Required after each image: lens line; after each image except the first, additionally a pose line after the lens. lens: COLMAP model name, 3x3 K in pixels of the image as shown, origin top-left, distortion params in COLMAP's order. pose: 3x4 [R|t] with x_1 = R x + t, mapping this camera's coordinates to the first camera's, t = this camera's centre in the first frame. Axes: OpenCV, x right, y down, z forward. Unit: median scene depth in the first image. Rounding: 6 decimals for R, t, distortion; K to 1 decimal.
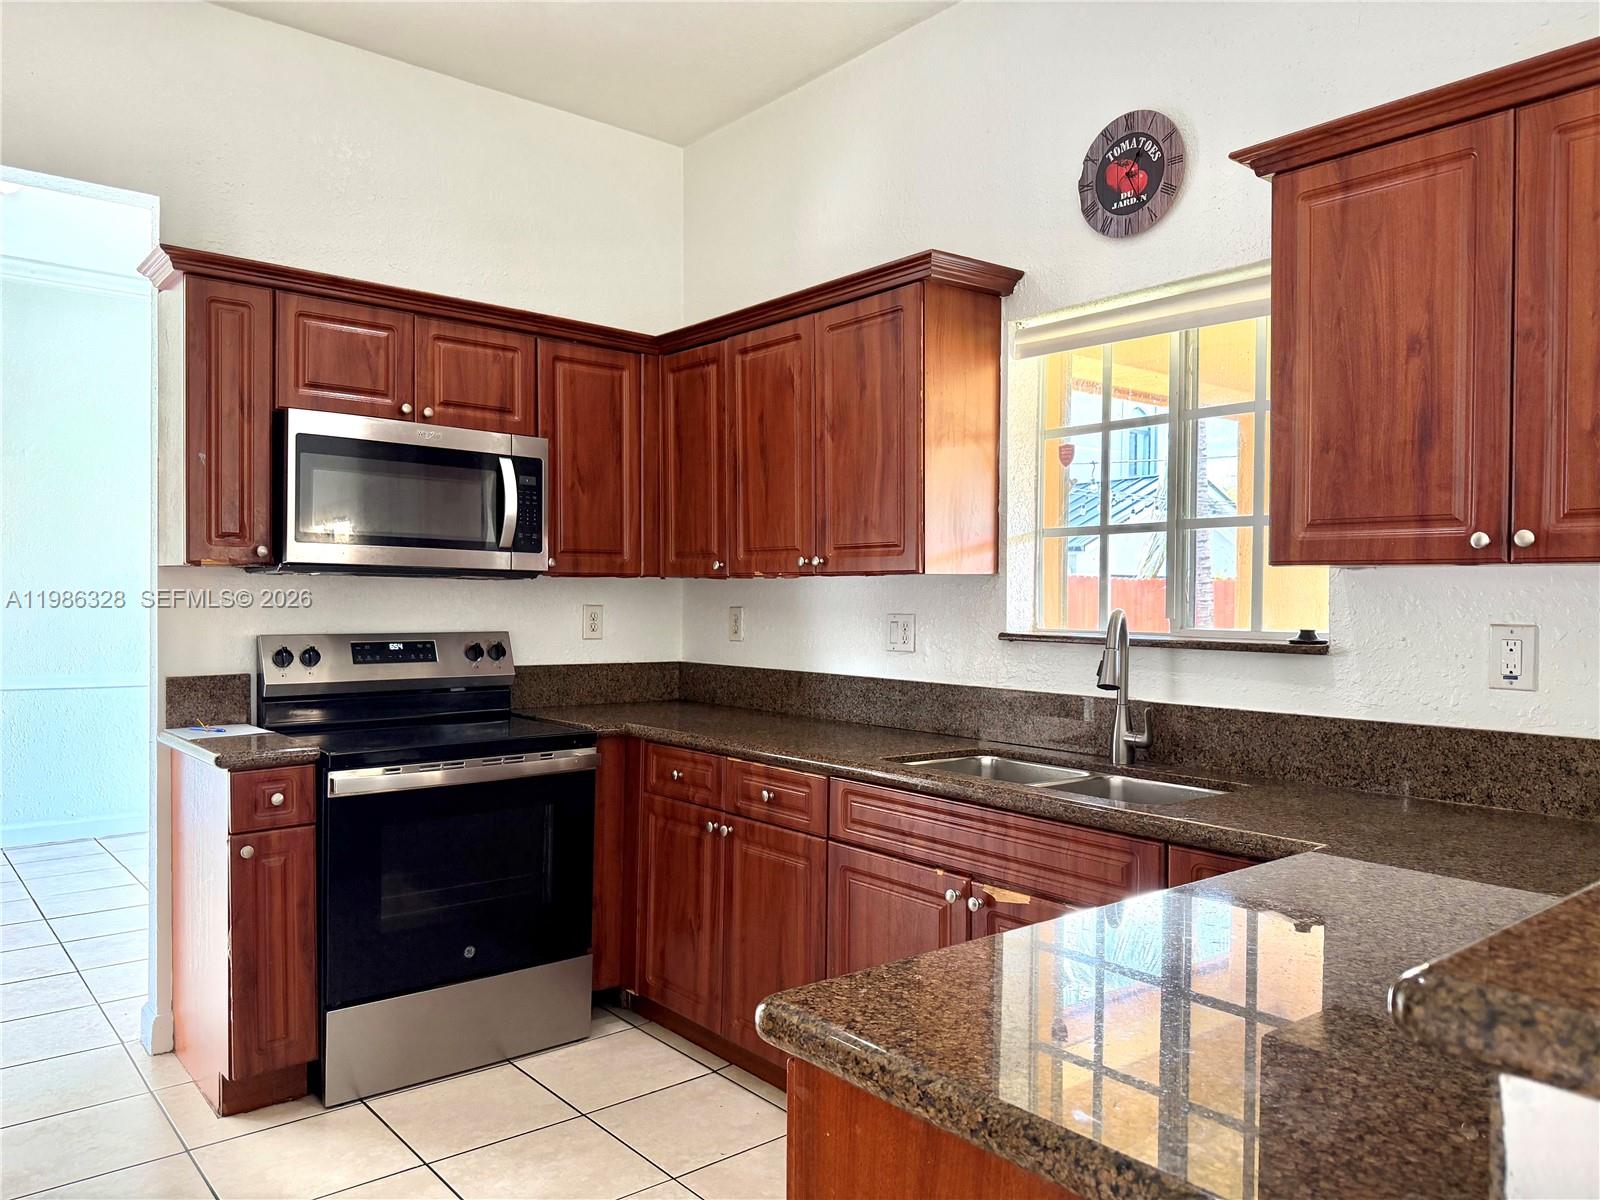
lens RADIAL K [[1123.9, 0, 805.7], [0, 1123.9, 609.6], [0, 0, 1]] dist [0.149588, -0.298695]
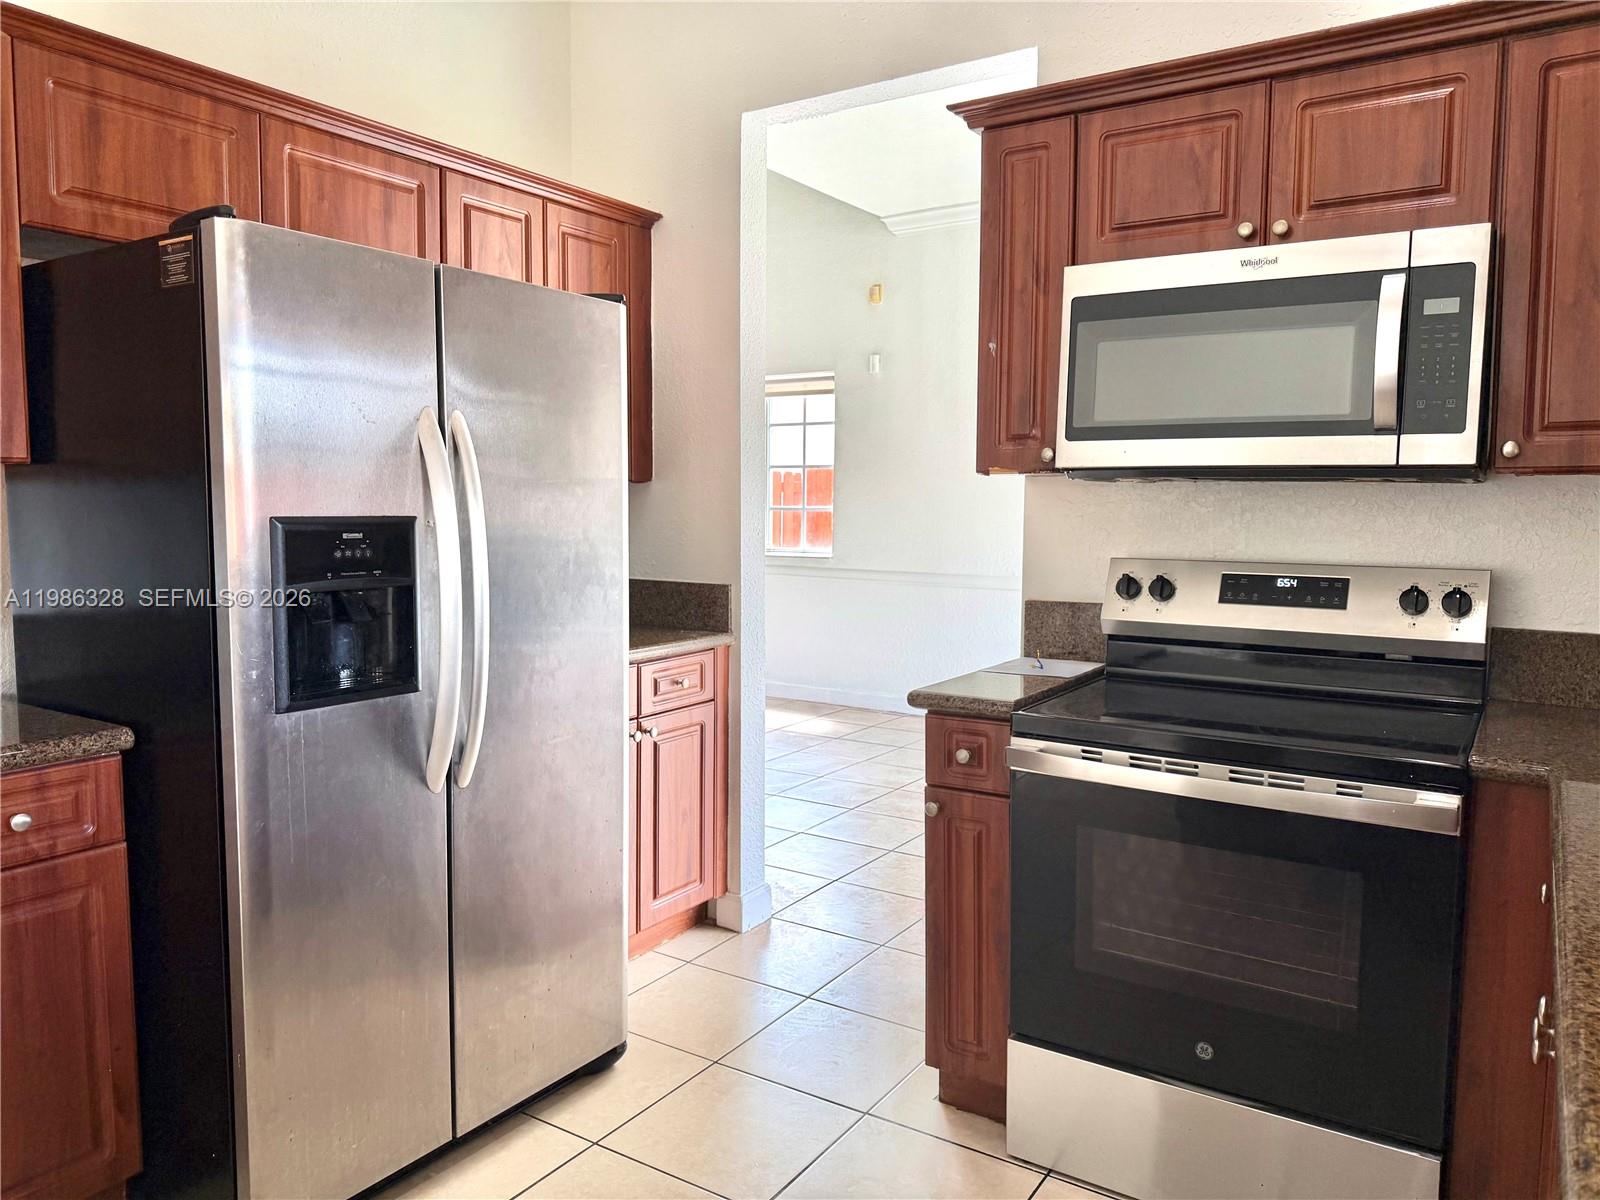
lens RADIAL K [[1125.0, 0, 800.0], [0, 1125.0, 600.0], [0, 0, 1]] dist [0.072364, -0.097000]
pose [[0.294586, 0.077884, -0.952446, 0.239658], [-0.014243, 0.996920, 0.077115, -0.007037], [0.955519, -0.009151, 0.294788, 0.577688]]
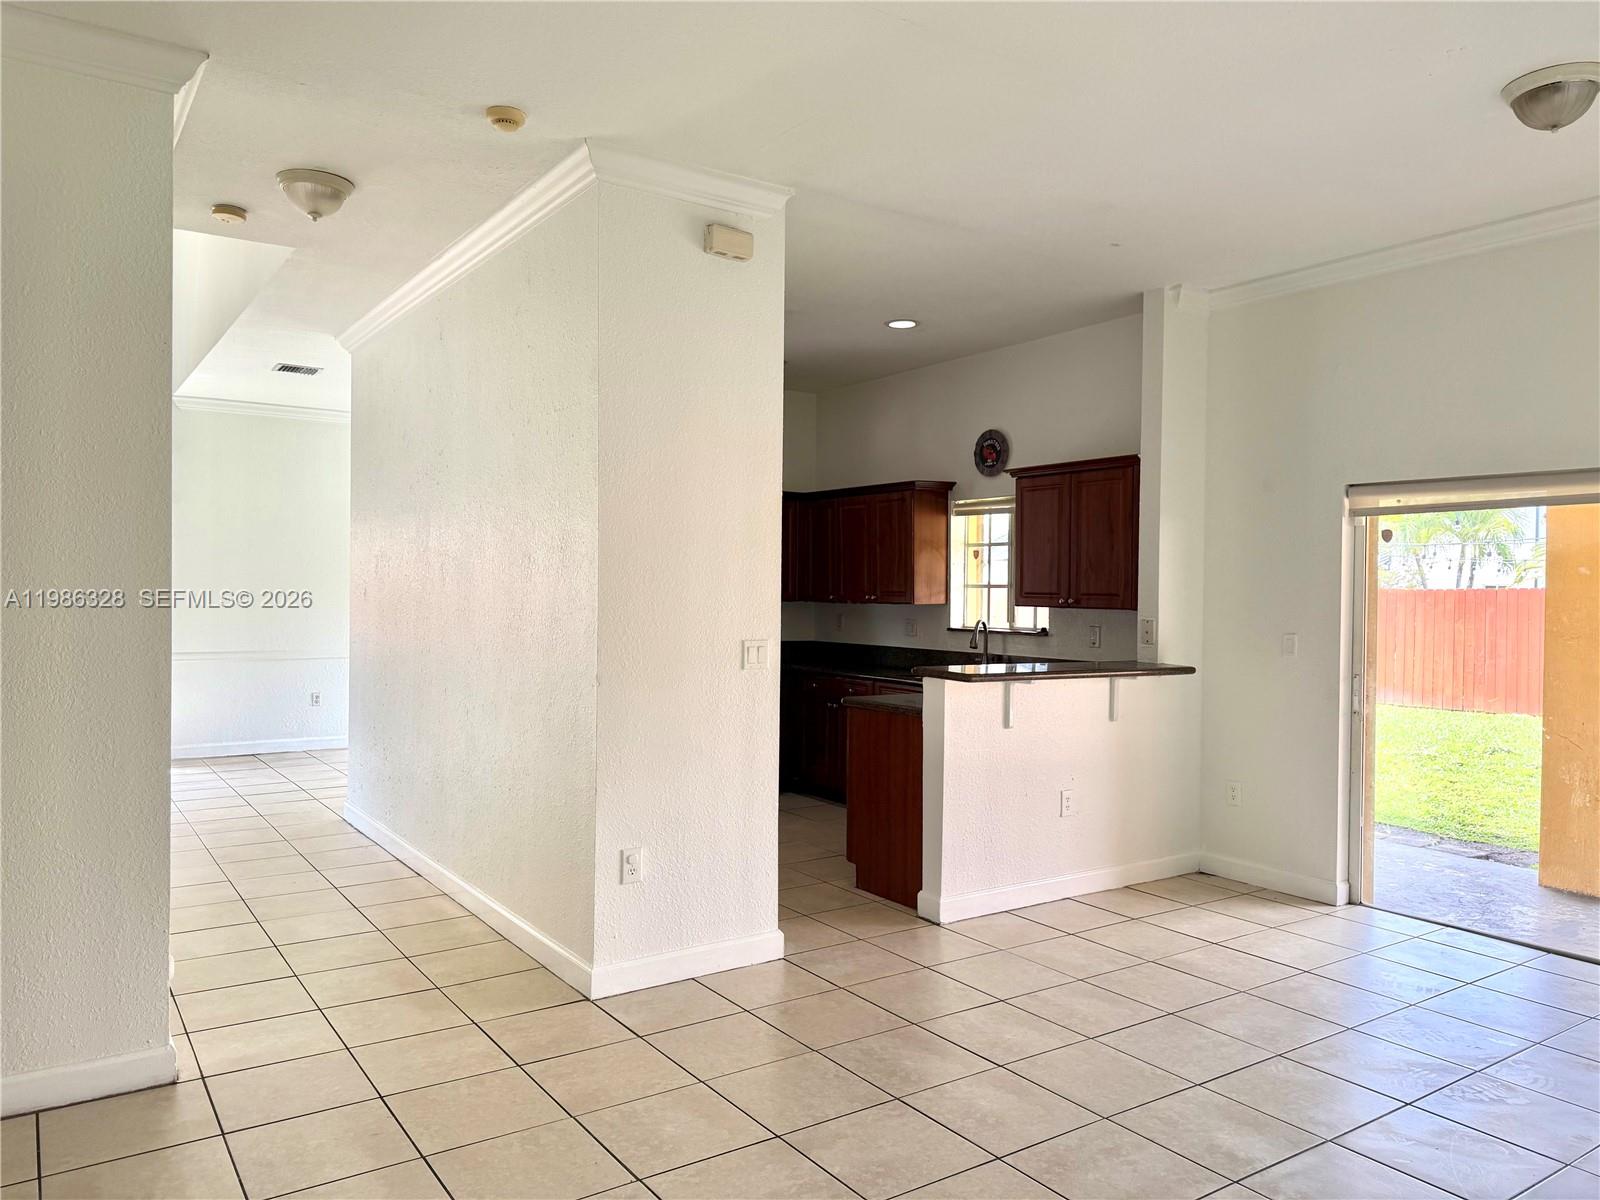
lens RADIAL K [[1125.0, 0, 800.0], [0, 1125.0, 600.0], [0, 0, 1]] dist [0.072364, -0.097000]
pose [[0.994874, 0.004197, -0.101032, 0.098551], [-0.004778, 0.999973, -0.005509, -0.024754], [0.101006, 0.005963, 0.994868, -1.417241]]
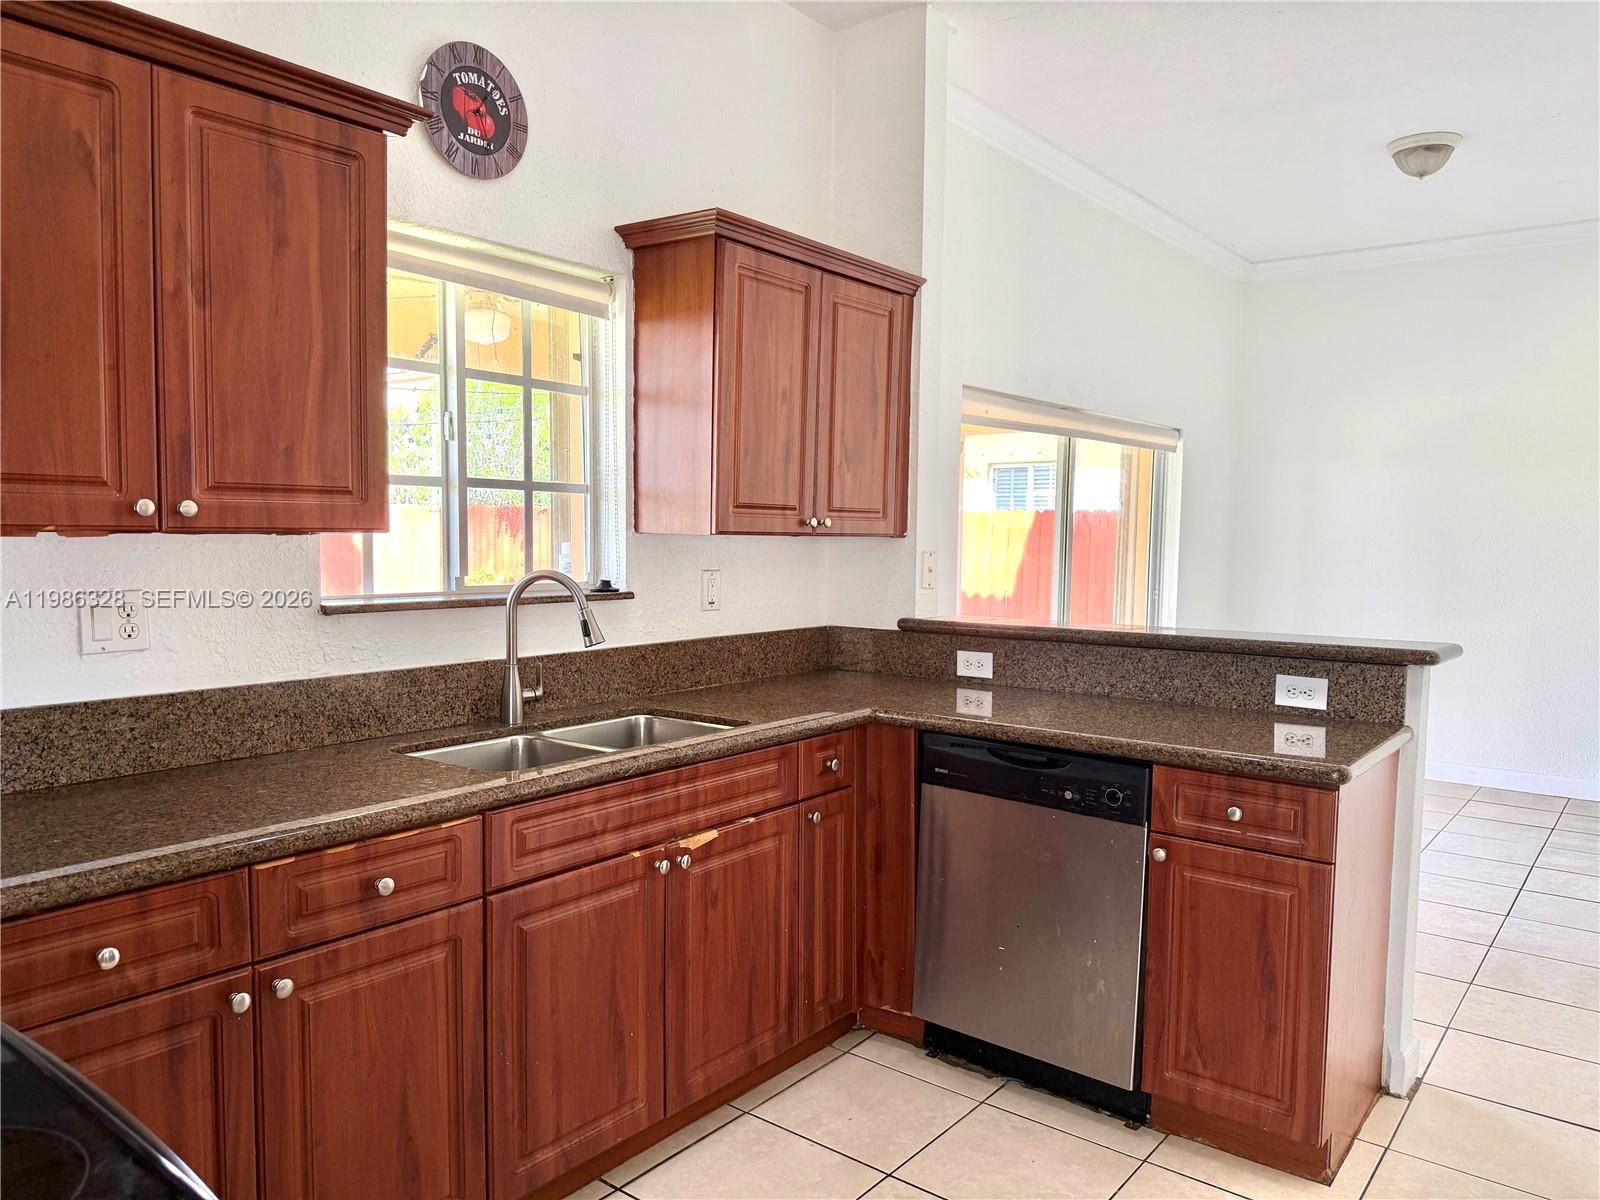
lens RADIAL K [[1125.0, 0, 800.0], [0, 1125.0, 600.0], [0, 0, 1]] dist [0.072364, -0.097000]
pose [[-0.193582, -0.070387, 0.978556, -0.638214], [0.001268, 0.997404, 0.071994, -0.037996], [-0.981083, 0.015177, -0.192991, 0.815237]]
